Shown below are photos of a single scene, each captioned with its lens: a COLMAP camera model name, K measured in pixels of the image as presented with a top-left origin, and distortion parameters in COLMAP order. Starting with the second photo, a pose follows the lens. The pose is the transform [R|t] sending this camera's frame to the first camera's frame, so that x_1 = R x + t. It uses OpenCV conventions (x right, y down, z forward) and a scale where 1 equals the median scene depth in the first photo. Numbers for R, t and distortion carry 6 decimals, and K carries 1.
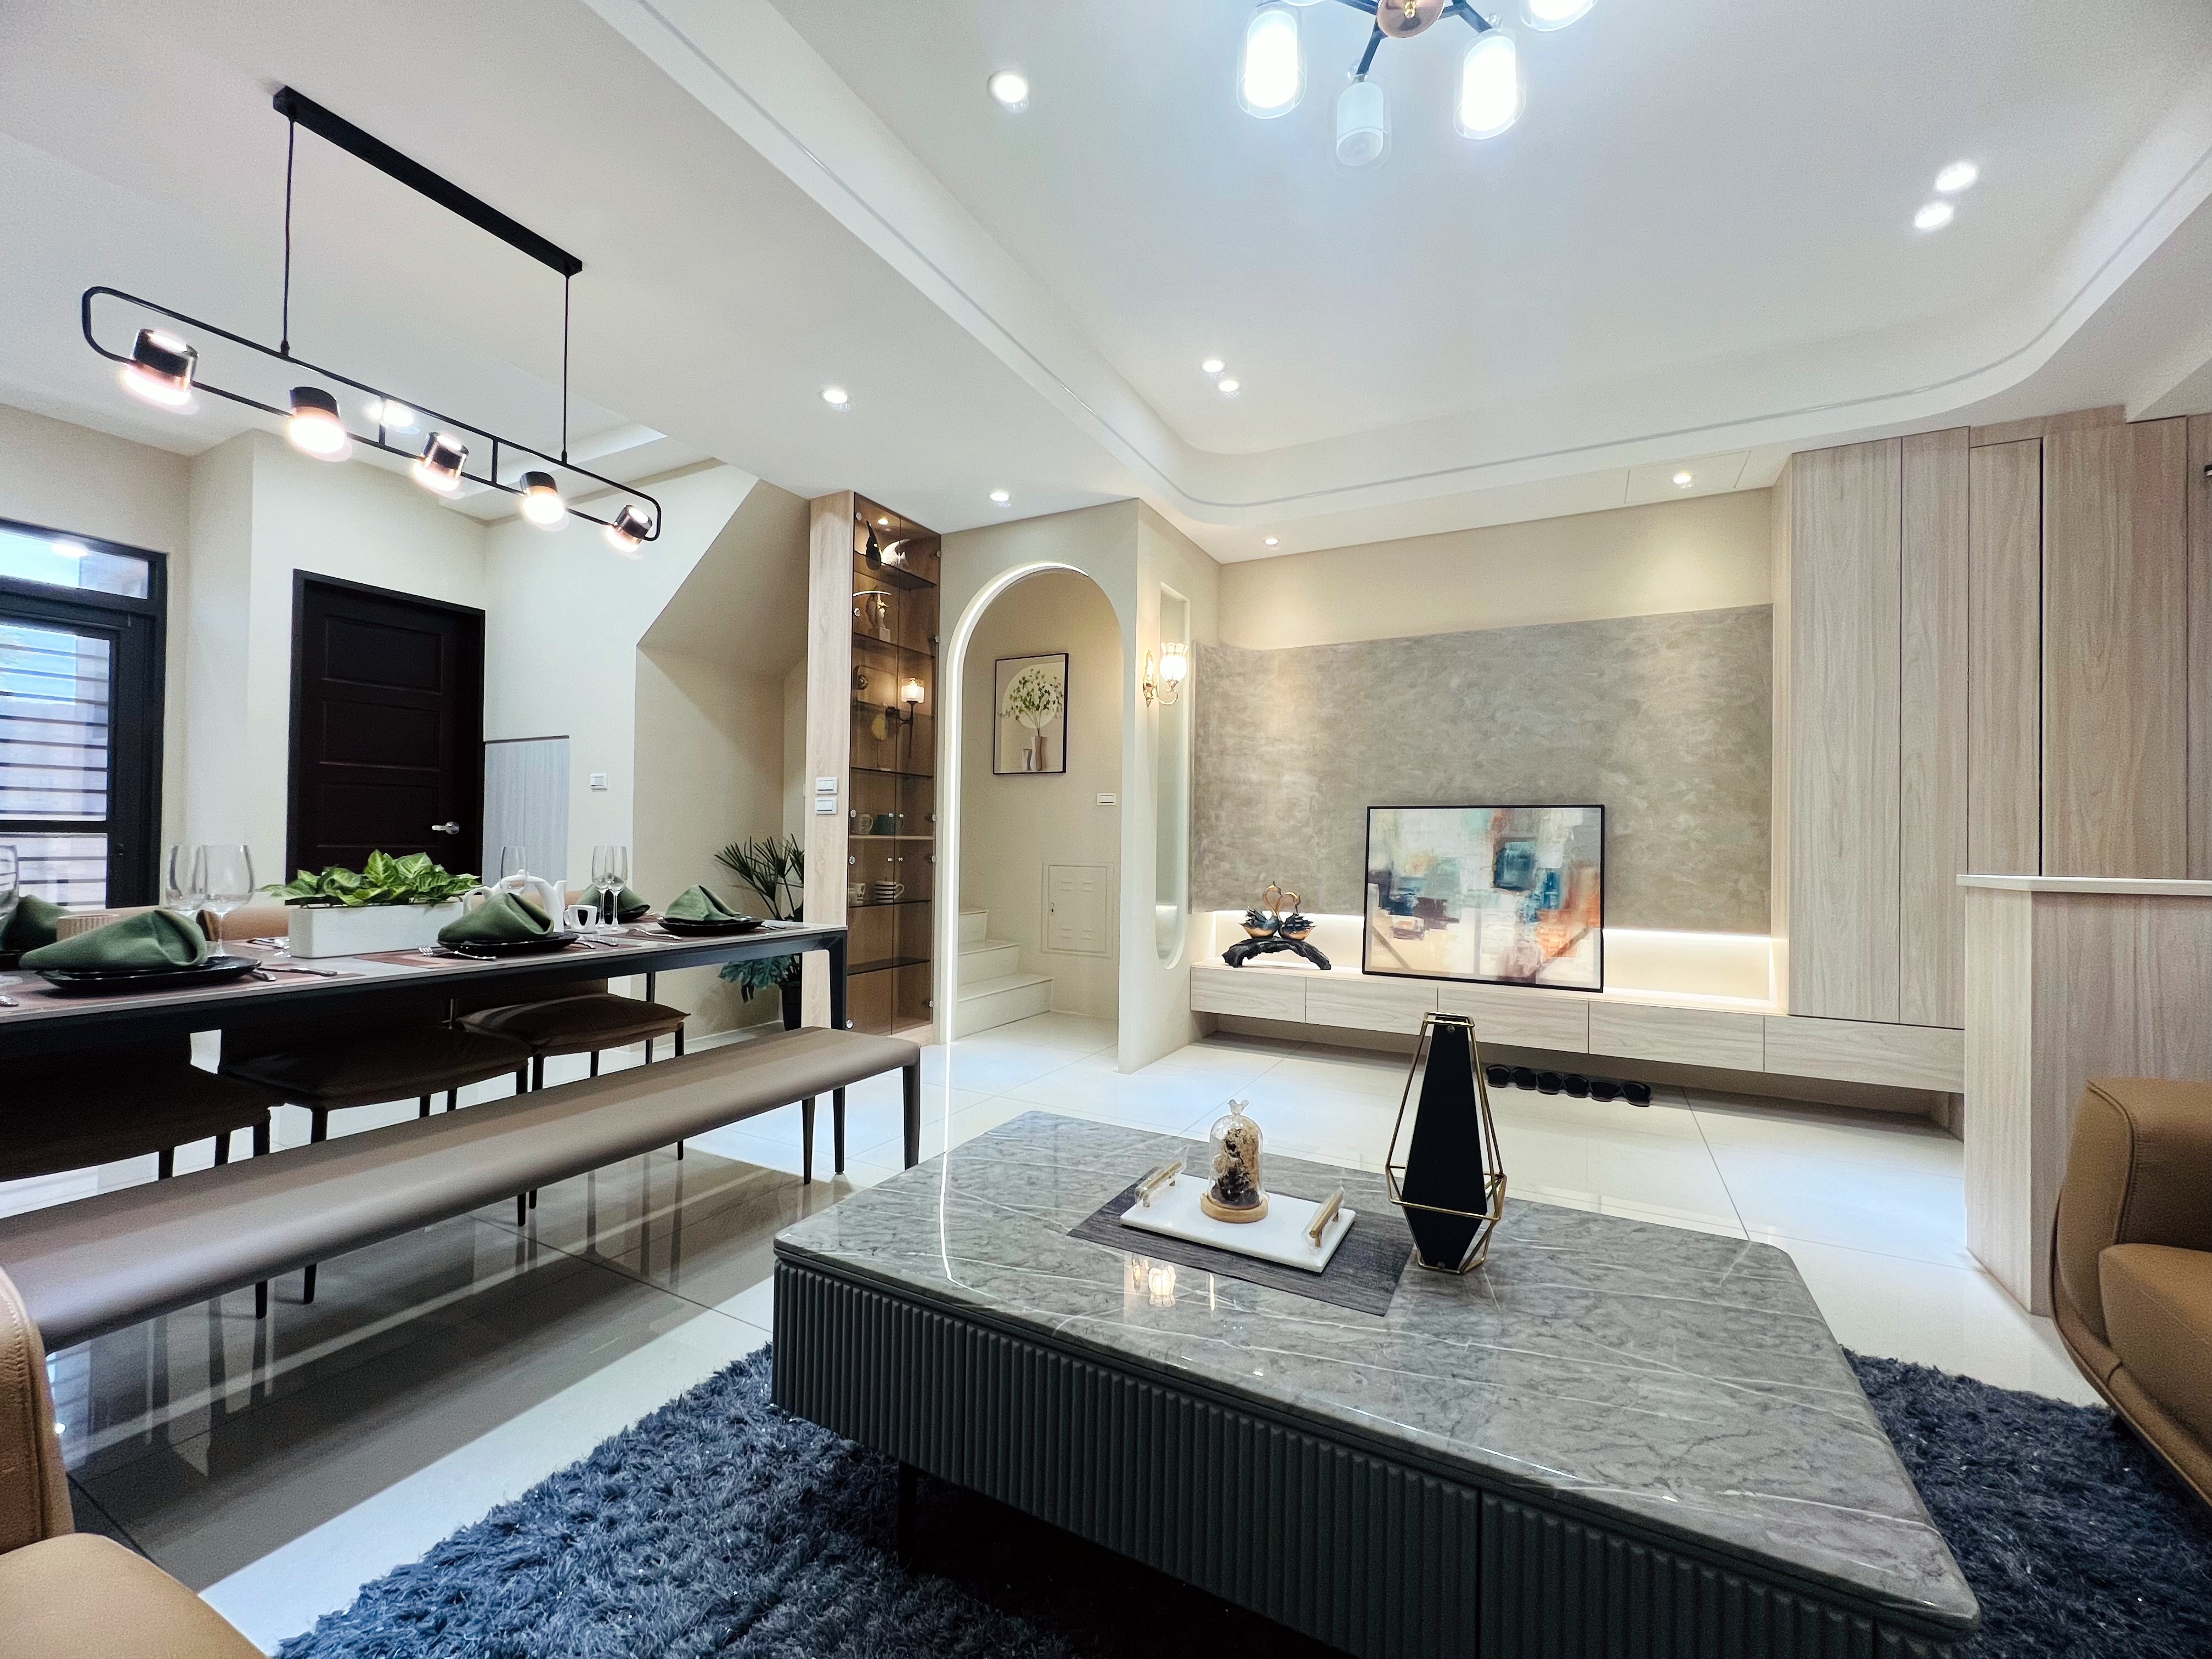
lens RADIAL K [[884.8, 0, 1108.4], [0, 884.8, 835.3], [0, 0, 1]] dist [0.000397, 0.000023]
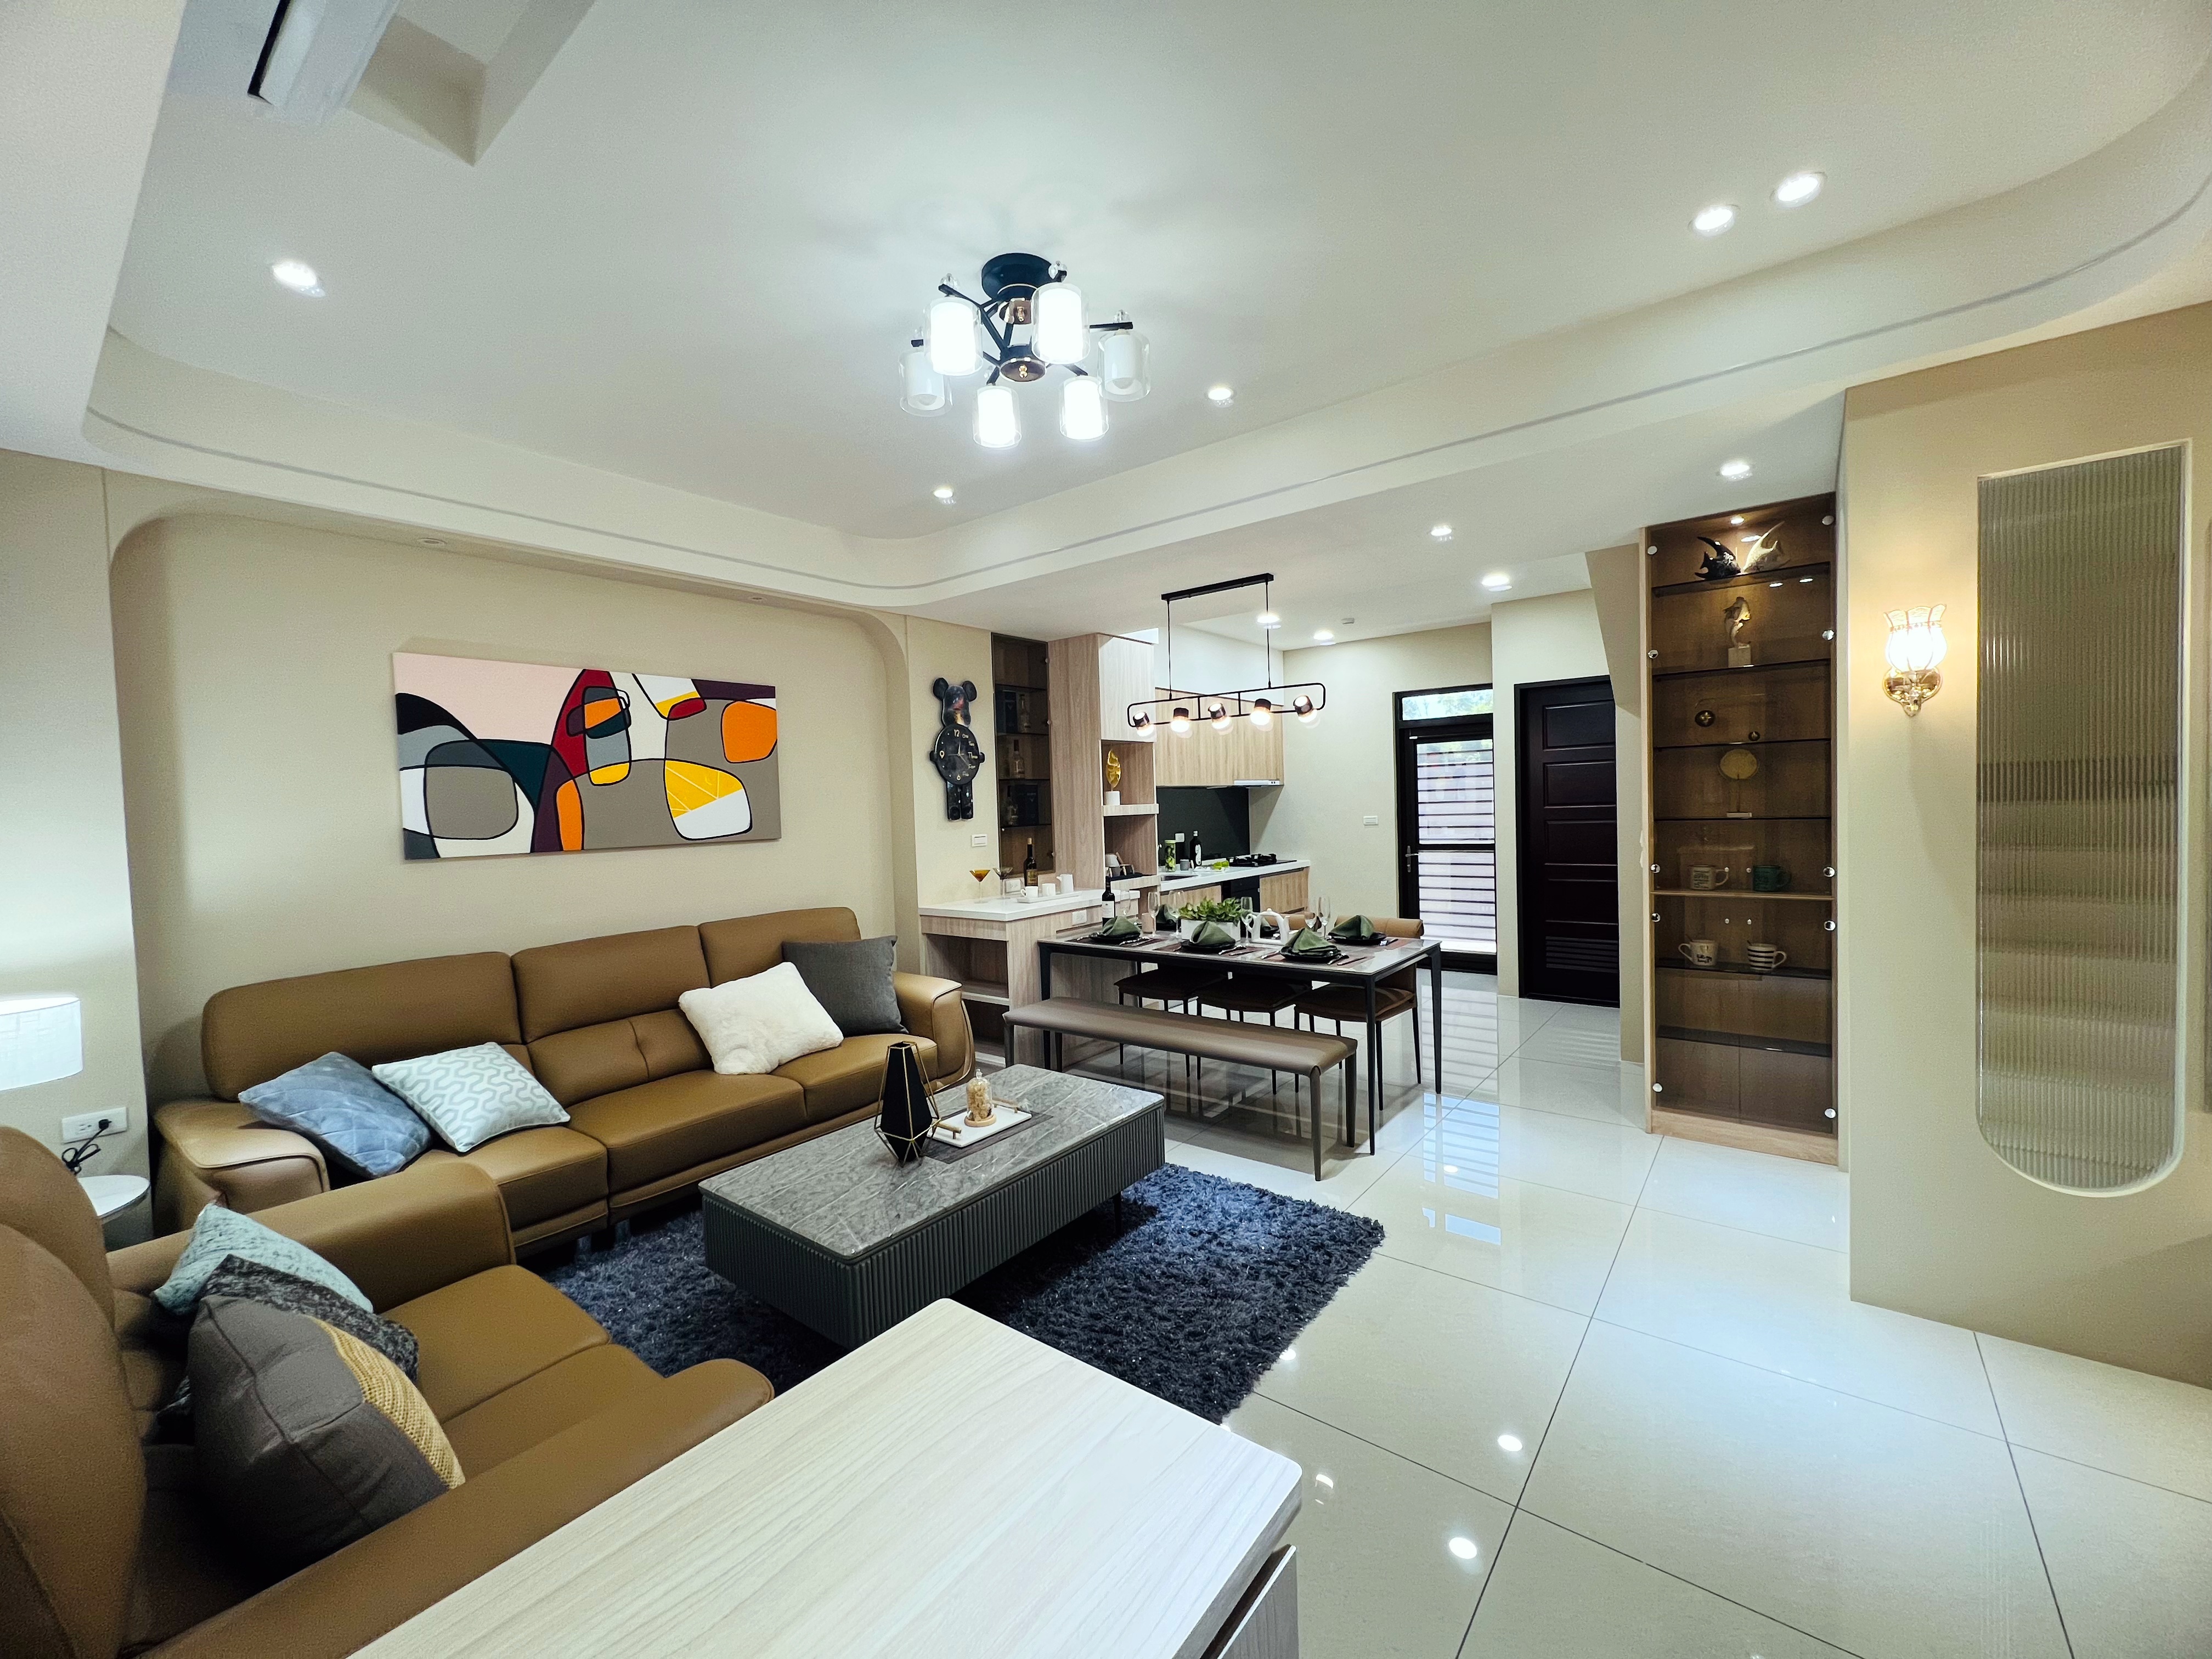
lens RADIAL K [[884.8, 0, 1107.8], [0, 884.8, 833.5], [0, 0, 1]] dist [0.000397, 0.000023]
pose [[-0.185426, 0.023549, -0.982376, 1.392274], [0.039808, 0.999072, 0.016435, -0.183171], [0.981852, -0.036058, -0.186191, 1.119528]]
